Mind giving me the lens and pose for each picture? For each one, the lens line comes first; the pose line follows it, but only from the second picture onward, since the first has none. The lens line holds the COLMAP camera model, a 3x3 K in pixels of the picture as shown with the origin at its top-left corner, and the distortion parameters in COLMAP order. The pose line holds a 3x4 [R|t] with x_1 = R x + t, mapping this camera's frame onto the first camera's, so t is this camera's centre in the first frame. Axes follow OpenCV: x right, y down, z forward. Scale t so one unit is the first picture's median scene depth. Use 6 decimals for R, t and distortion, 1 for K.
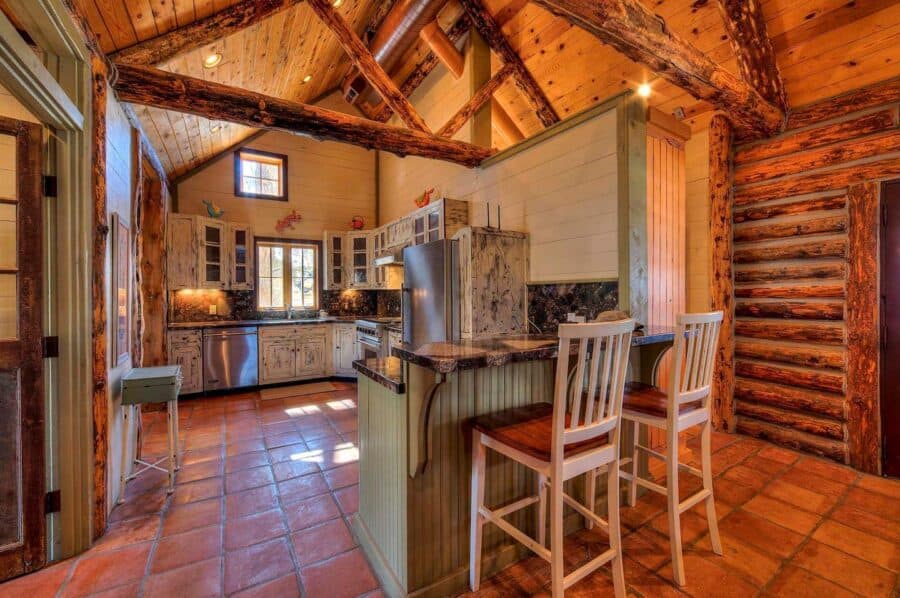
lens RADIAL K [[413.8, 0, 424.2], [0, 413.8, 299.9], [0, 0, 1]] dist [0.000354, 0.000035]
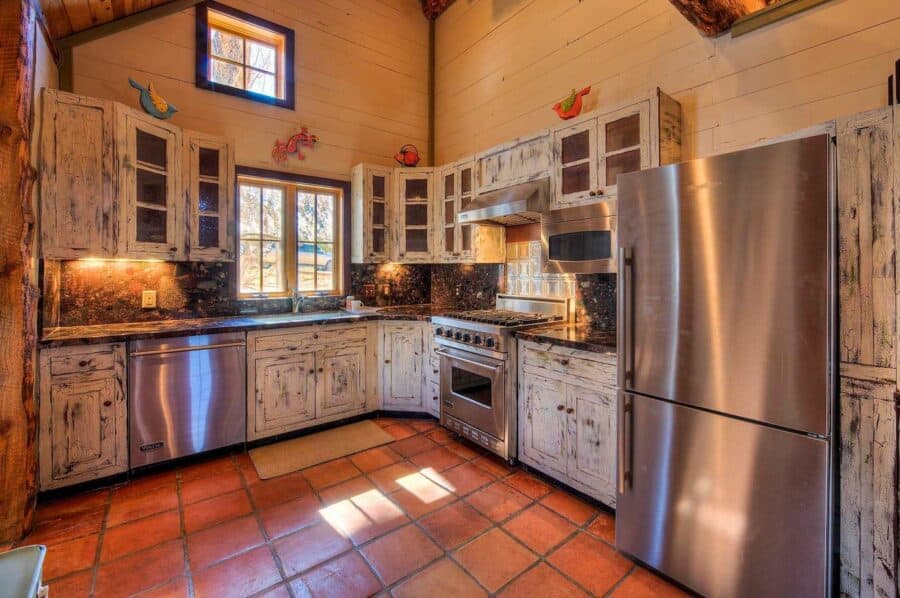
lens RADIAL K [[406.1, 0, 448.7], [0, 406.1, 275.4], [0, 0, 1]] dist [-0.002151, -0.000252]
pose [[0.981807, 0.005801, 0.189793, -0.234394], [-0.004915, 0.999975, -0.005139, -0.004400], [-0.189818, 0.004113, 0.981811, 0.422026]]
